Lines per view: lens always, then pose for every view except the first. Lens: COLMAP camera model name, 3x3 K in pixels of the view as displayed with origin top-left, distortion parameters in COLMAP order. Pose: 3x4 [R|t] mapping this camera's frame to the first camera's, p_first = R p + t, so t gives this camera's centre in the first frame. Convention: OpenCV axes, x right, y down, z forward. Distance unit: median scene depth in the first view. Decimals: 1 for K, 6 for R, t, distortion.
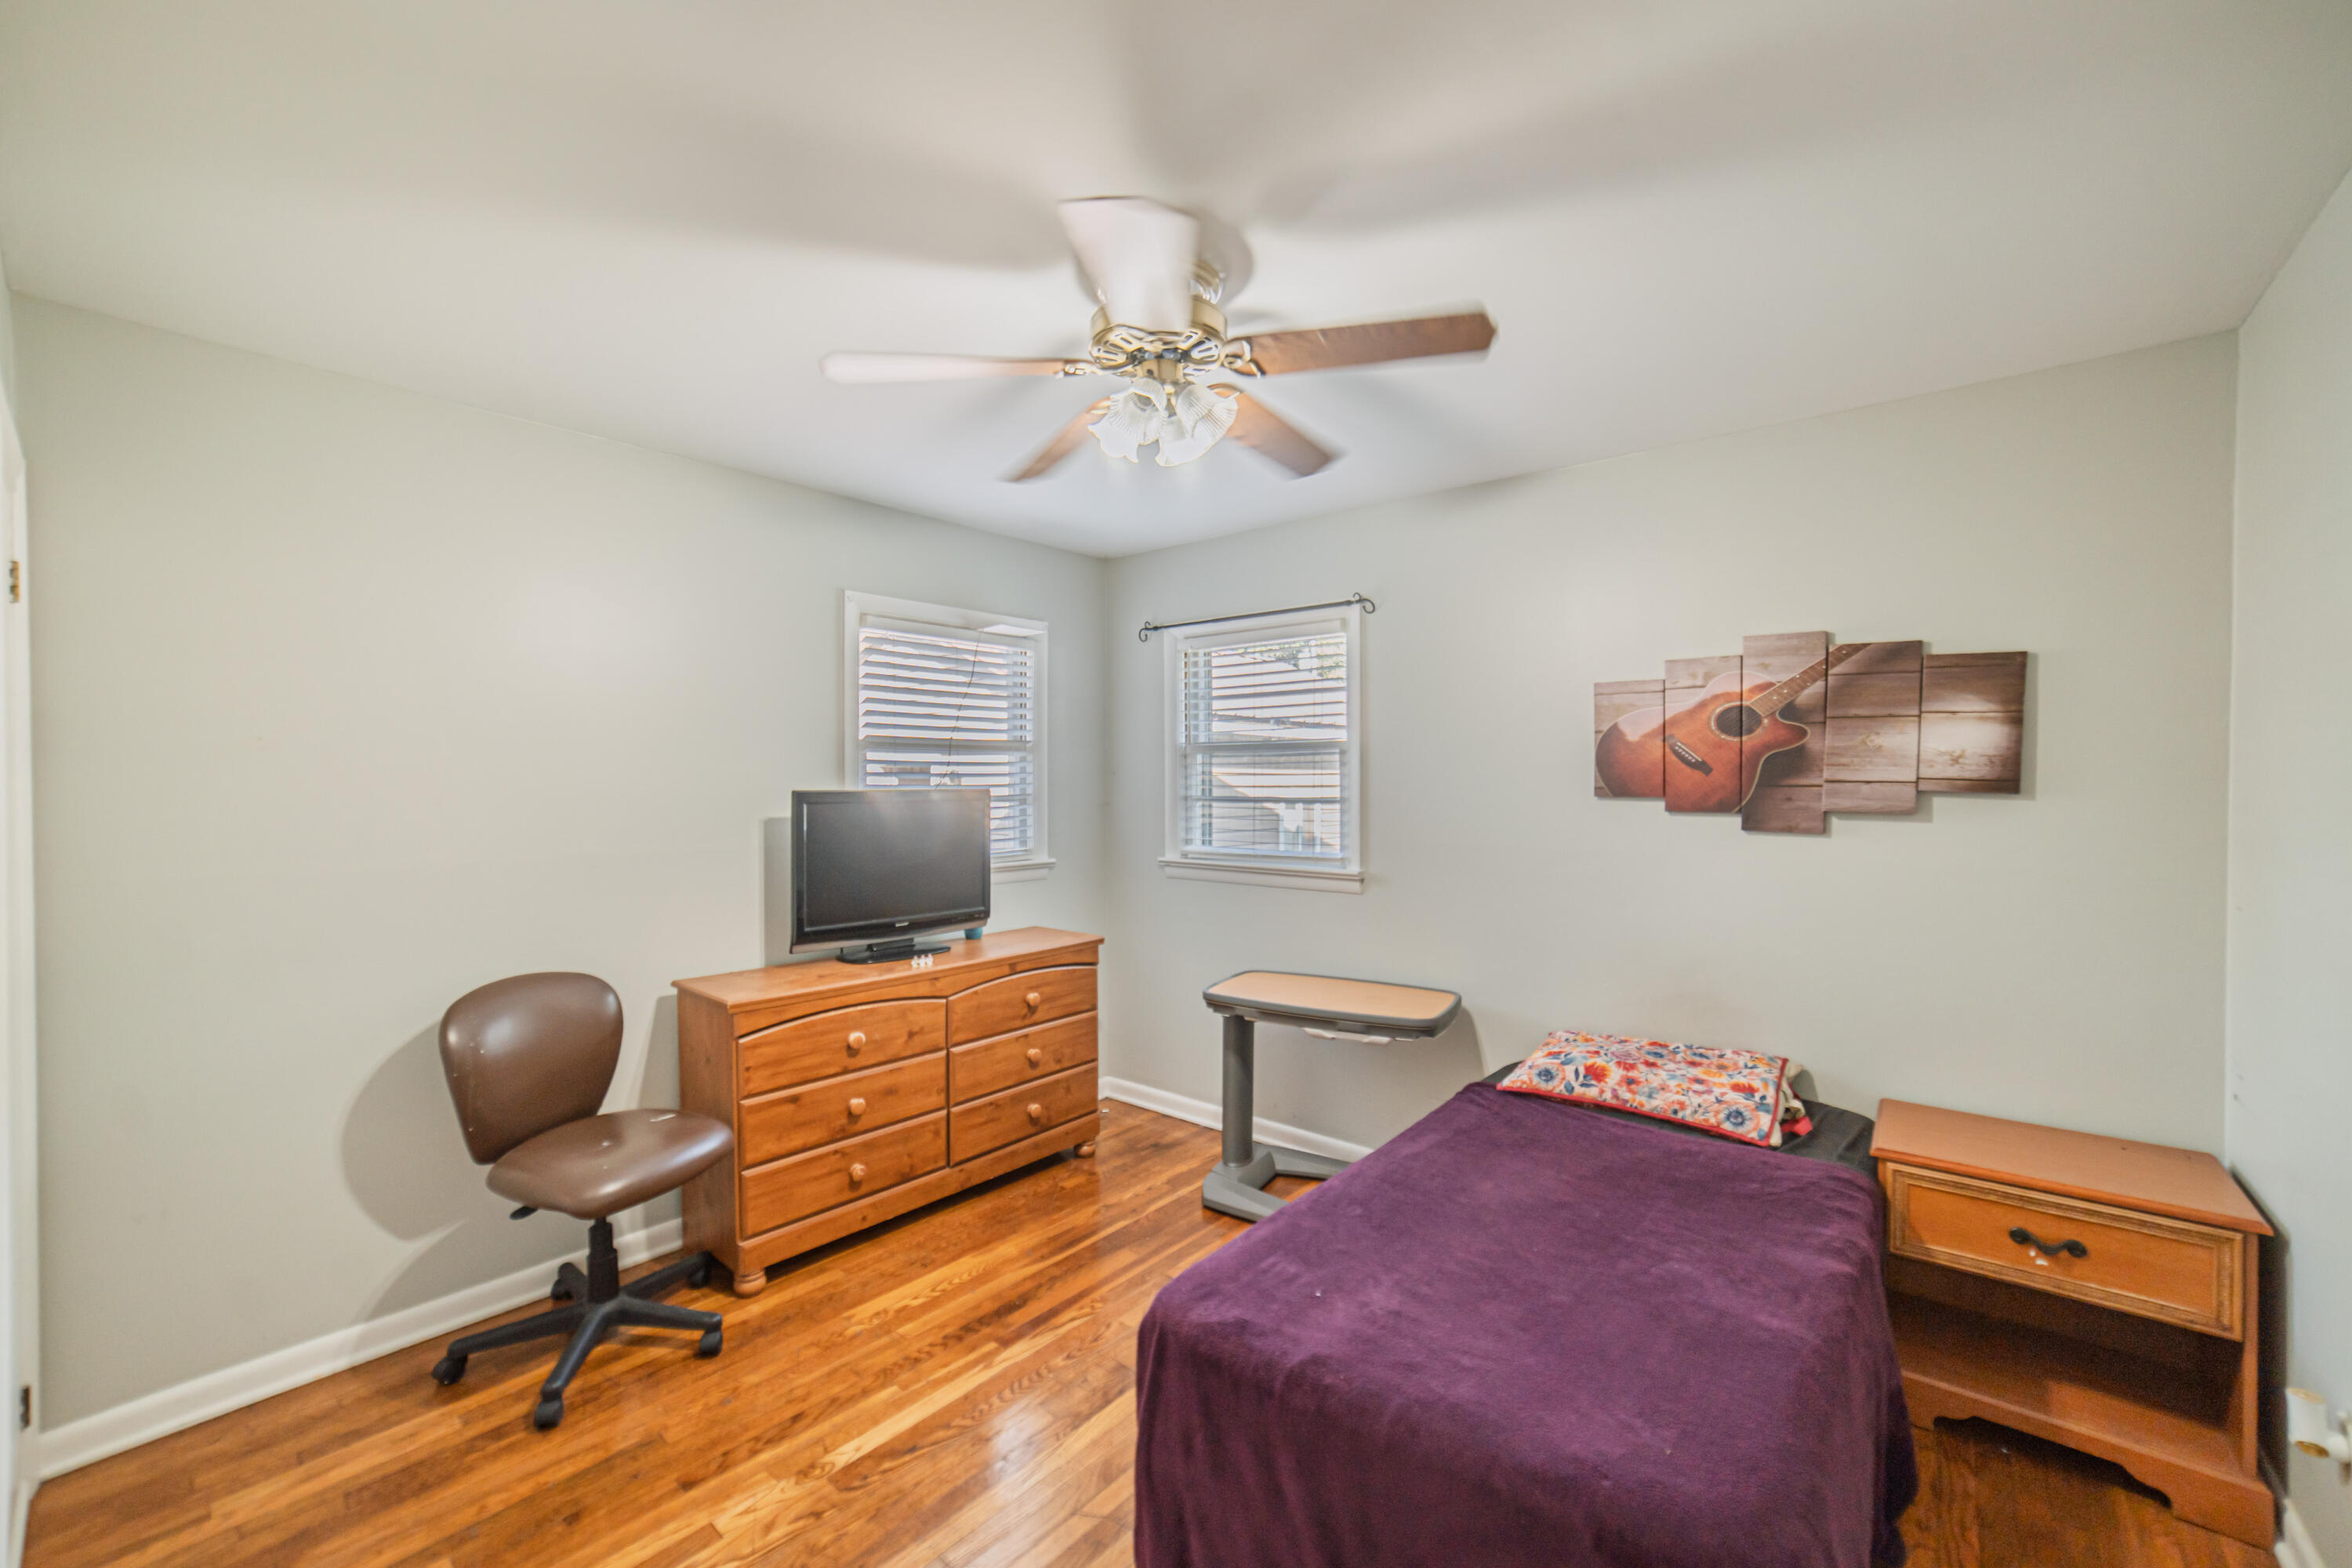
lens RADIAL K [[892.6, 0, 1176.7], [0, 892.6, 789.6], [0, 0, 1]] dist [-0.045492, 0.015471]
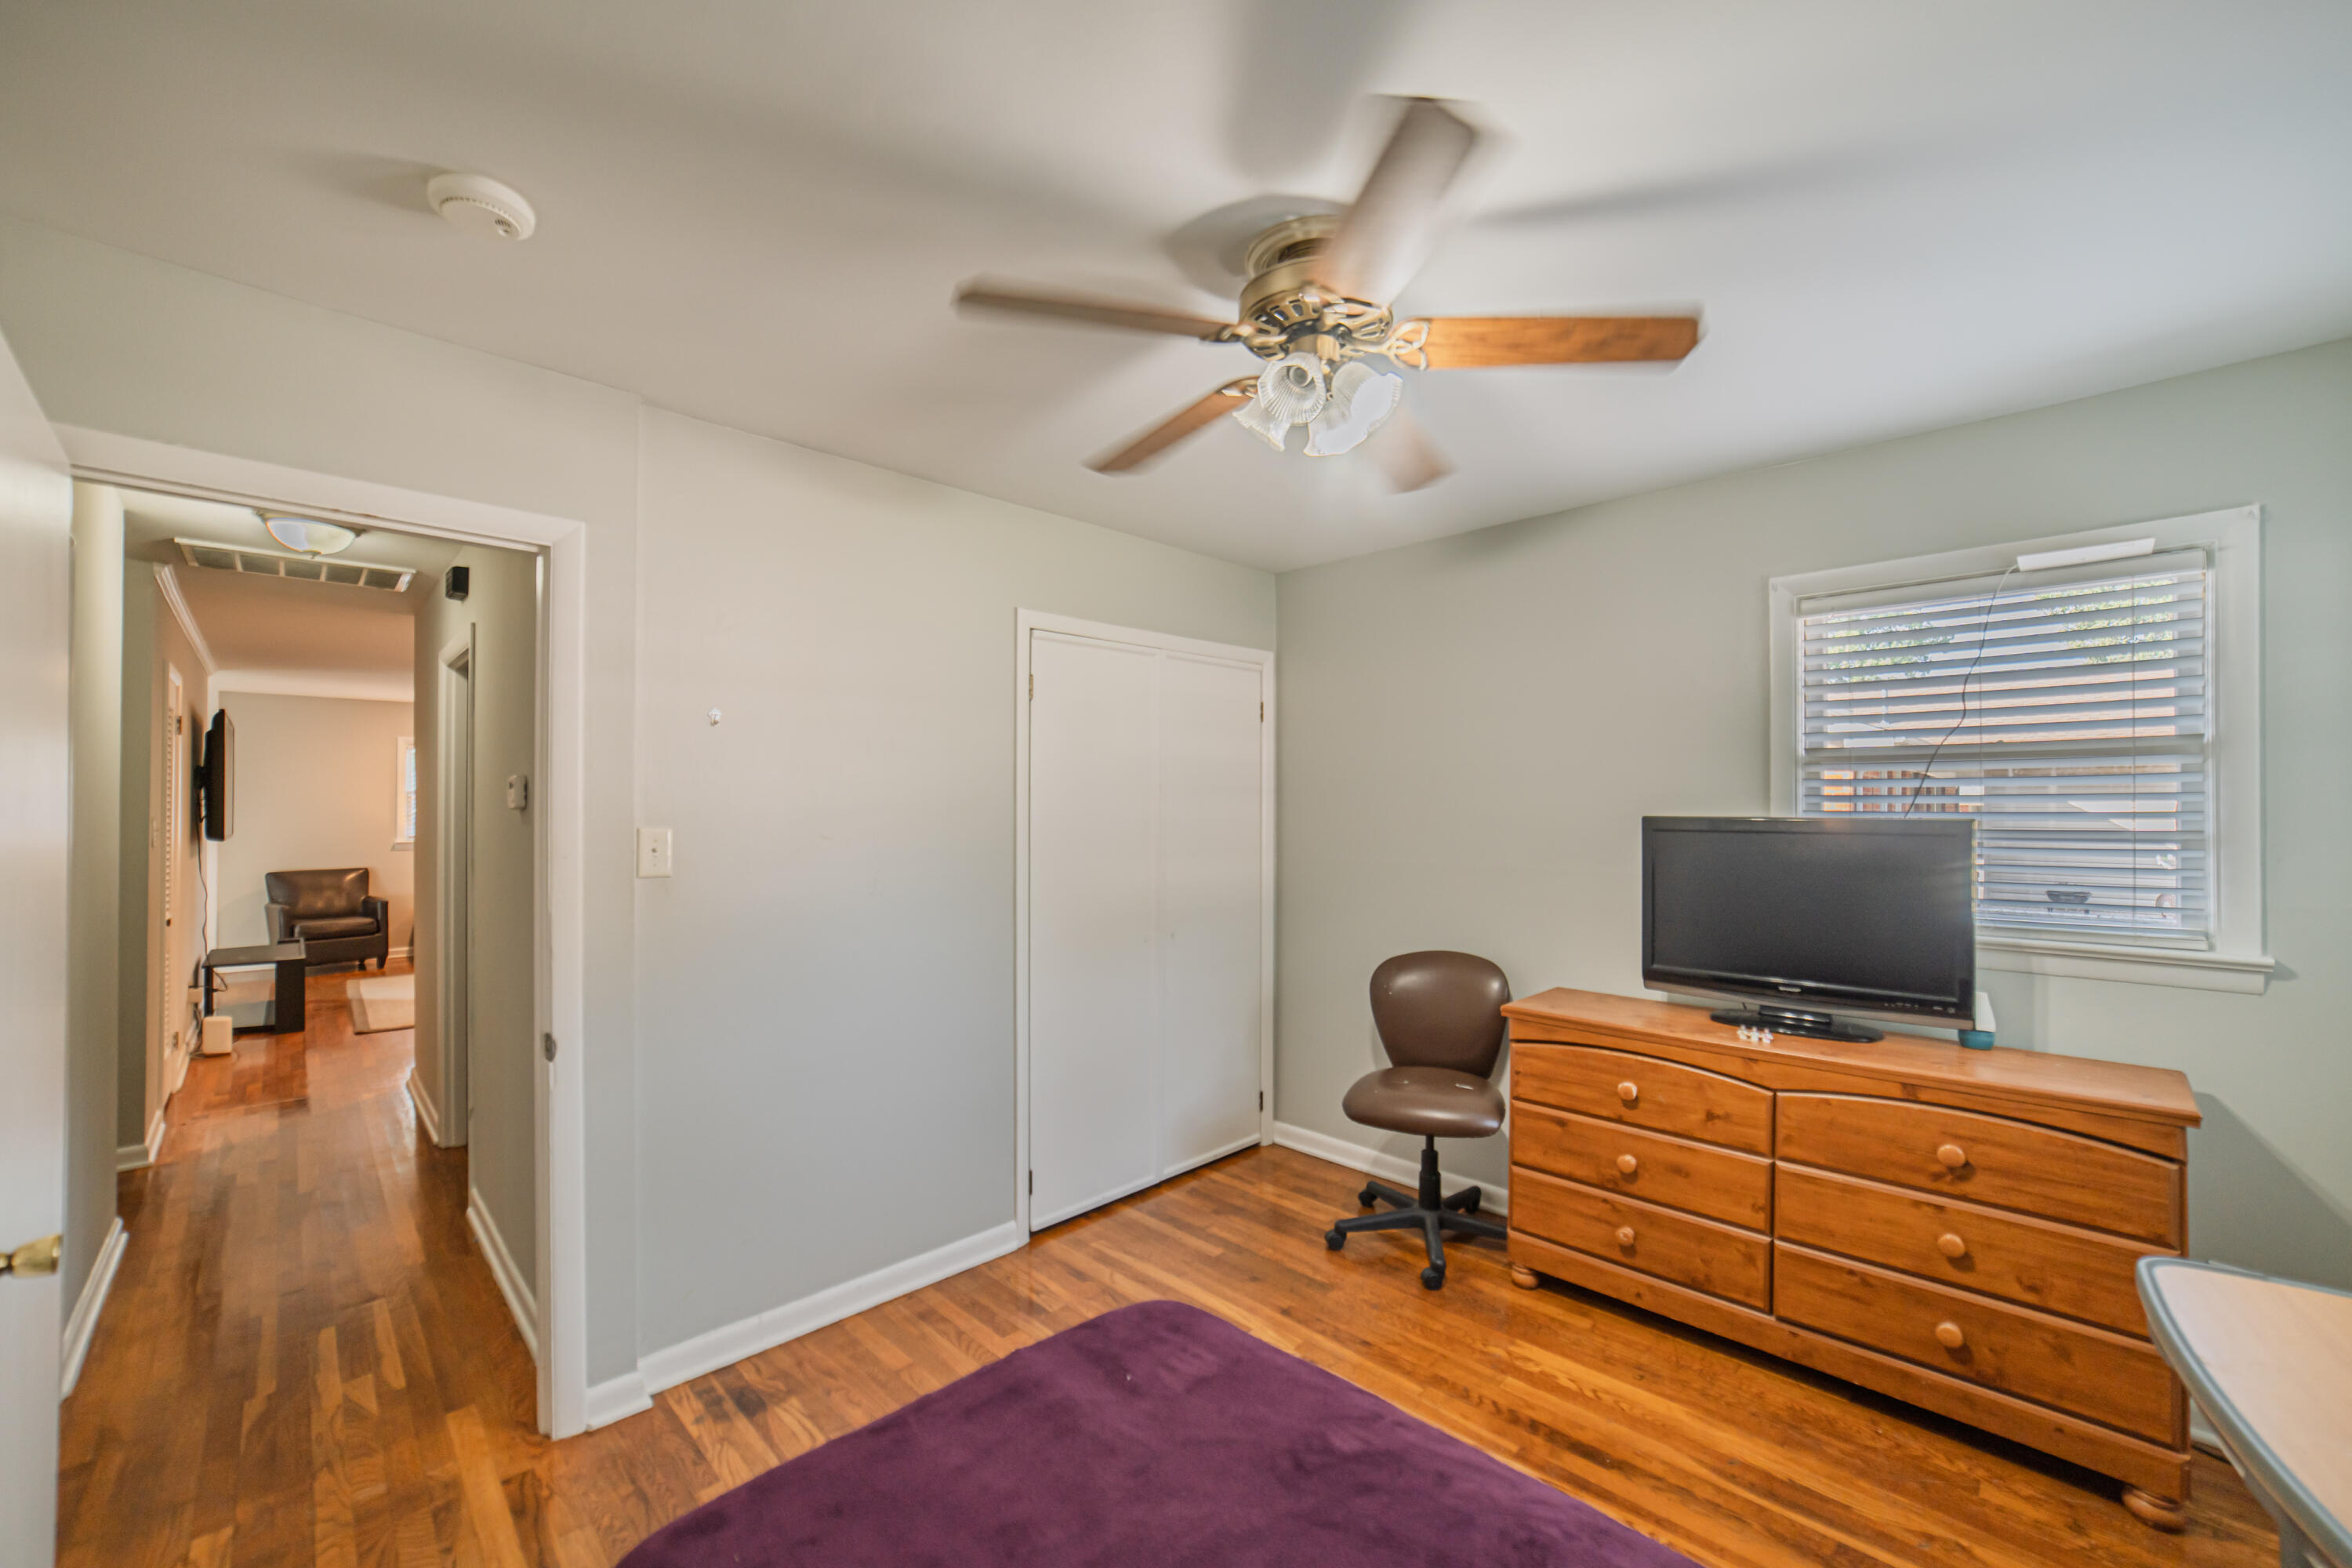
lens RADIAL K [[892.6, 0, 1176.7], [0, 892.6, 789.6], [0, 0, 1]] dist [-0.045492, 0.015471]
pose [[-0.031622, -0.013590, -0.999408, 0.540303], [-0.010606, 0.999856, -0.013261, -0.009678], [0.999444, 0.010181, -0.031762, 0.539205]]
